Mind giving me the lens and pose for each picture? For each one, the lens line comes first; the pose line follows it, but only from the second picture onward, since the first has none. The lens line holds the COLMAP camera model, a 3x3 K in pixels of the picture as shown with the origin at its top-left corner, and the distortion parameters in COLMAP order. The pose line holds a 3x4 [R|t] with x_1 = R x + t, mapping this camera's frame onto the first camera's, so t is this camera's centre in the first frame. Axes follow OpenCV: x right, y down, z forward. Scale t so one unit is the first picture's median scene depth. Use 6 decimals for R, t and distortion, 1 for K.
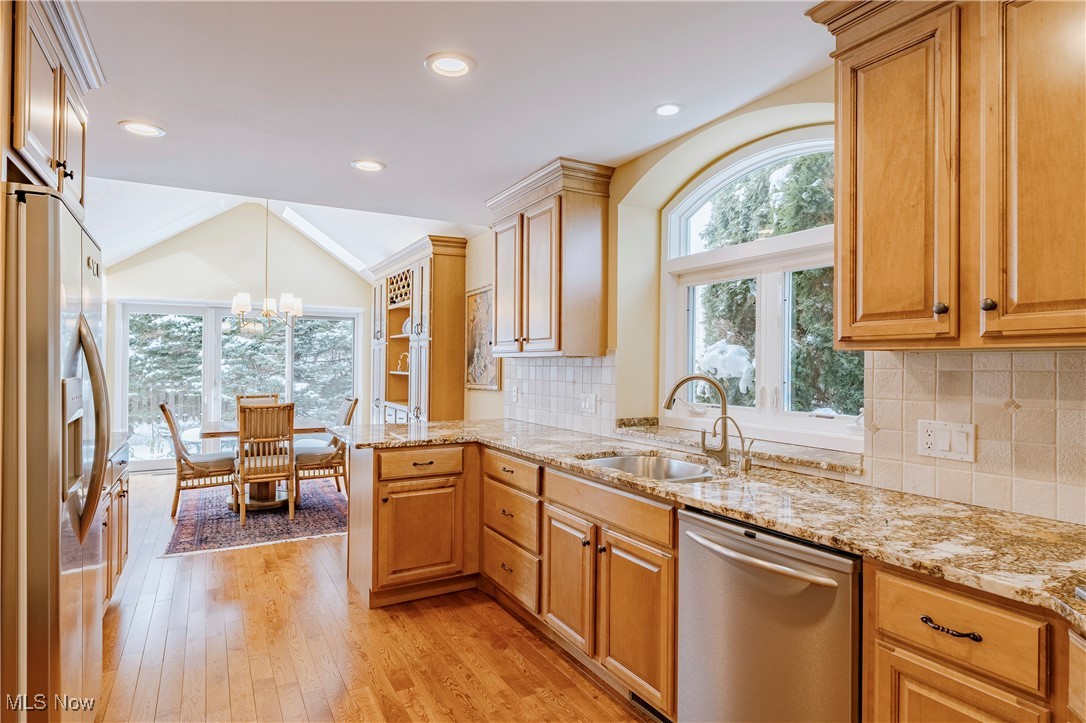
lens RADIAL K [[592.3, 0, 550.1], [0, 592.3, 360.3], [0, 0, 1]] dist [0.000960, 0.000737]
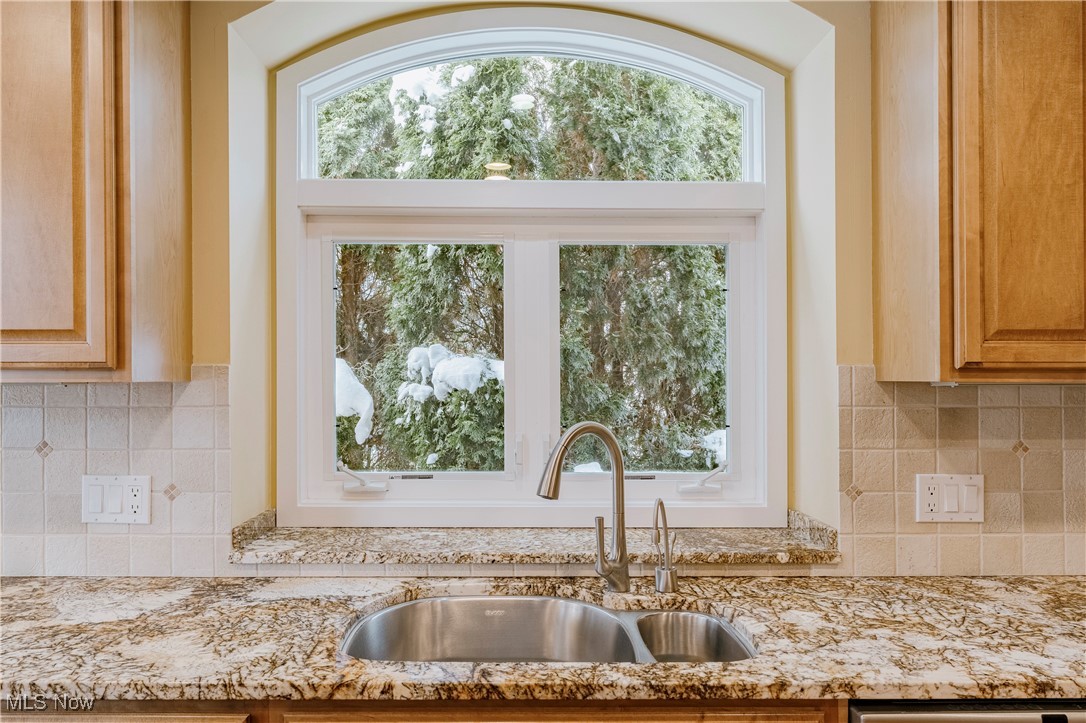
lens RADIAL K [[794.0, 0, 516.2], [0, 794.0, 382.6], [0, 0, 1]] dist [0.001680, -0.000118]
pose [[0.494547, -0.006365, 0.869128, -0.505584], [-0.003770, 0.999948, 0.009468, -0.022706], [-0.869143, -0.007959, 0.494497, 0.982517]]
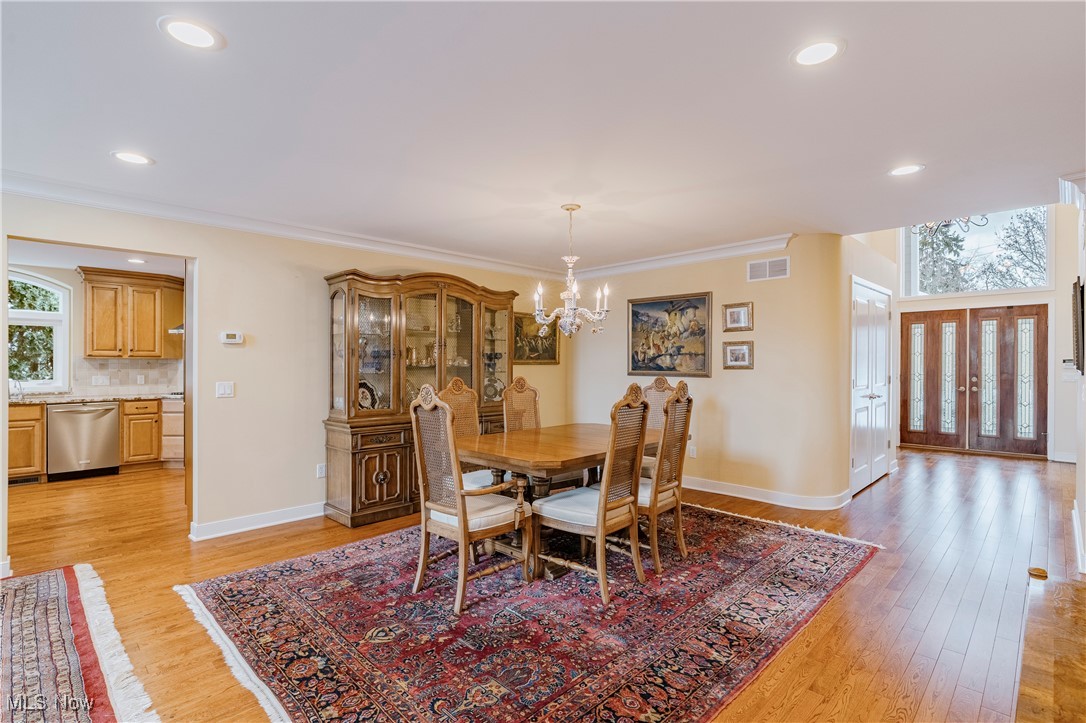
lens RADIAL K [[521.9, 0, 550.2], [0, 521.9, 362.7], [0, 0, 1]] dist [-0.001281, -0.000107]
pose [[-0.267371, 0.001967, 0.963592, -3.541991], [-0.004280, 0.999986, -0.003228, 0.011791], [-0.963584, -0.004987, -0.267359, -0.981326]]
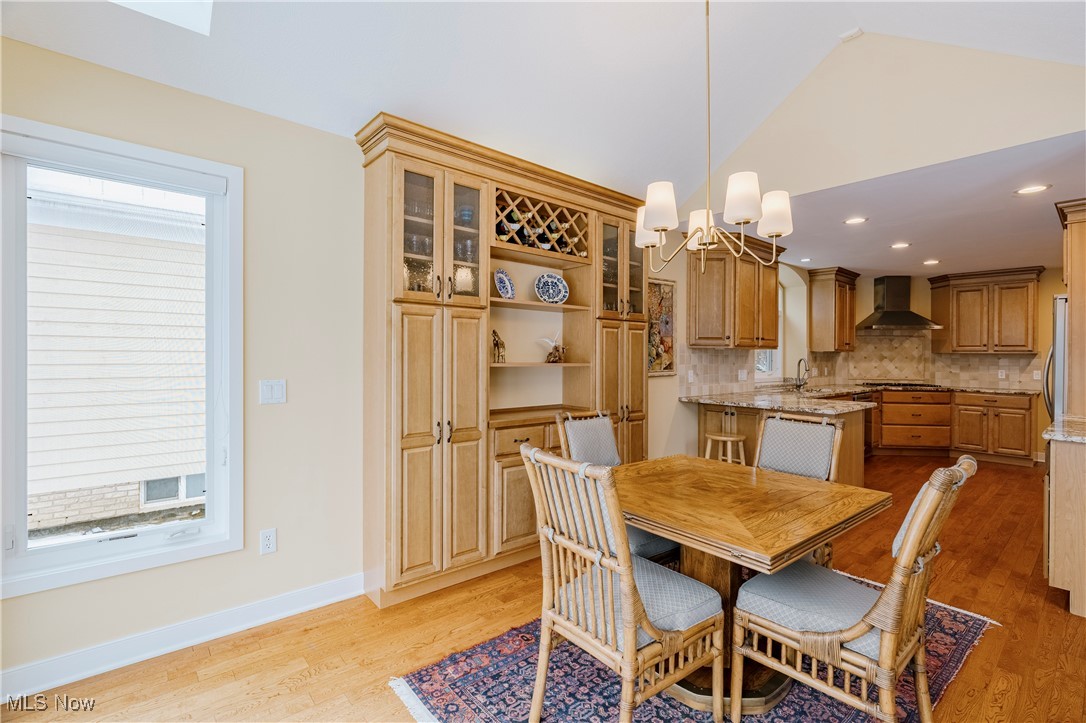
lens RADIAL K [[494.1, 0, 541.9], [0, 494.1, 349.0], [0, 0, 1]] dist [-0.001429, 0.000460]
pose [[-0.191681, 0.006289, 0.981437, -2.497287], [-0.016532, 0.999817, -0.009636, 0.032852], [-0.981318, -0.018072, -0.191542, 3.648259]]
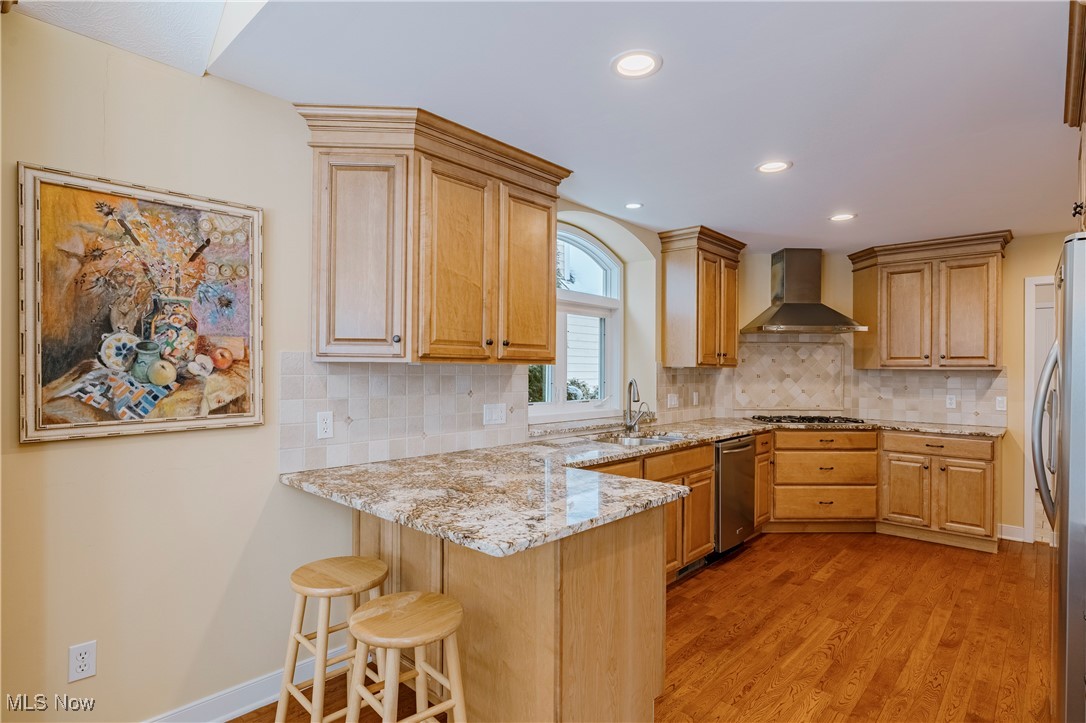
lens RADIAL K [[554.1, 0, 543.0], [0, 554.1, 361.5], [0, 0, 1]] dist [0.000741, 0.000135]
pose [[-0.300525, 0.007549, 0.953744, -1.532511], [-0.014071, 0.999825, -0.012348, -0.002514], [-0.953670, -0.017131, -0.300367, 2.302658]]
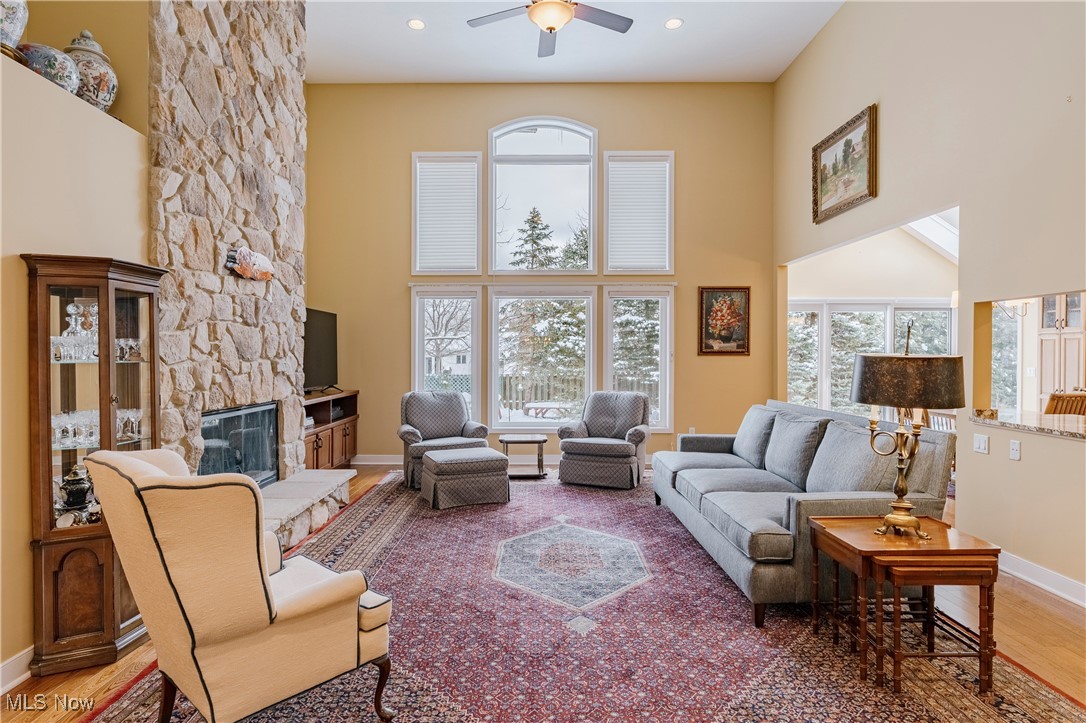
lens RADIAL K [[567.3, 0, 538.2], [0, 567.3, 362.8], [0, 0, 1]] dist [-0.002043, -0.000383]
pose [[0.869780, 0.003934, -0.493425, -2.074292], [0.005109, 0.999843, 0.016979, 0.001680], [0.493414, -0.017289, 0.869623, -0.846968]]
